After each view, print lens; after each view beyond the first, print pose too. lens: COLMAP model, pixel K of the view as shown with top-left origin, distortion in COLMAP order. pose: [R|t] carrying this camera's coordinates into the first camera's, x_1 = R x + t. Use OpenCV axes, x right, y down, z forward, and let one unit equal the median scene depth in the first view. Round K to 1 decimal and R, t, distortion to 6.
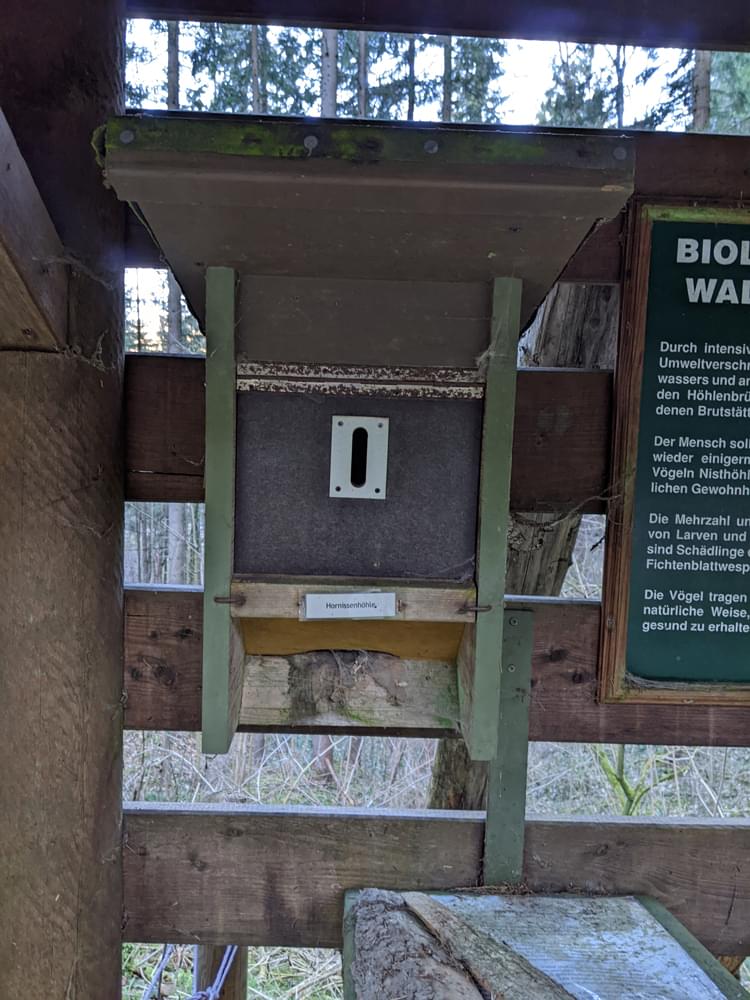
lens RADIAL K [[787.8, 0, 376.2], [0, 787.8, 491.4], [0, 0, 1]] dist [0.068689, -0.080959]
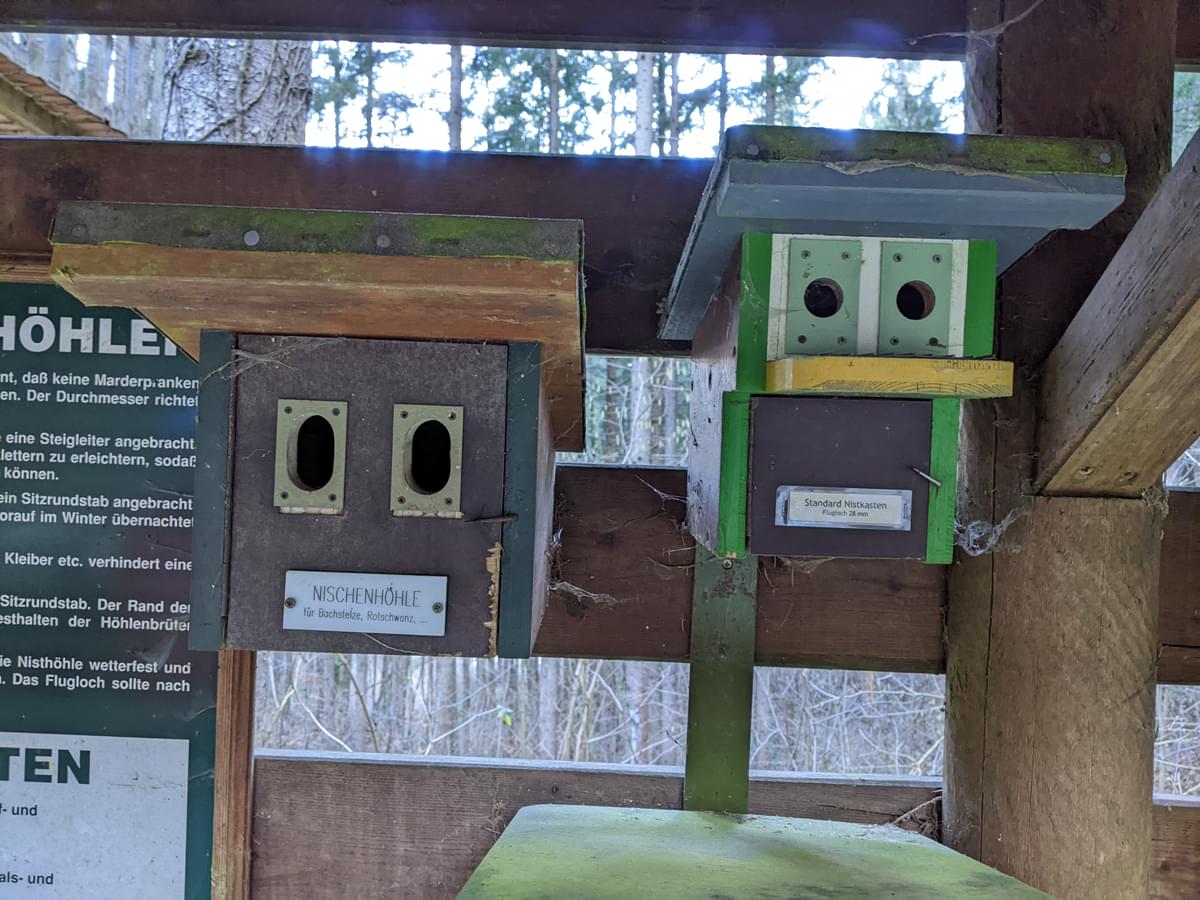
lens RADIAL K [[945.4, 0, 595.4], [0, 945.4, 461.6], [0, 0, 1]] dist [0.068689, -0.080959]
pose [[0.999250, 0.004077, -0.038511, -0.775671], [-0.007740, 0.995404, -0.095454, -0.103966], [0.037945, 0.095680, 0.994689, 0.059696]]
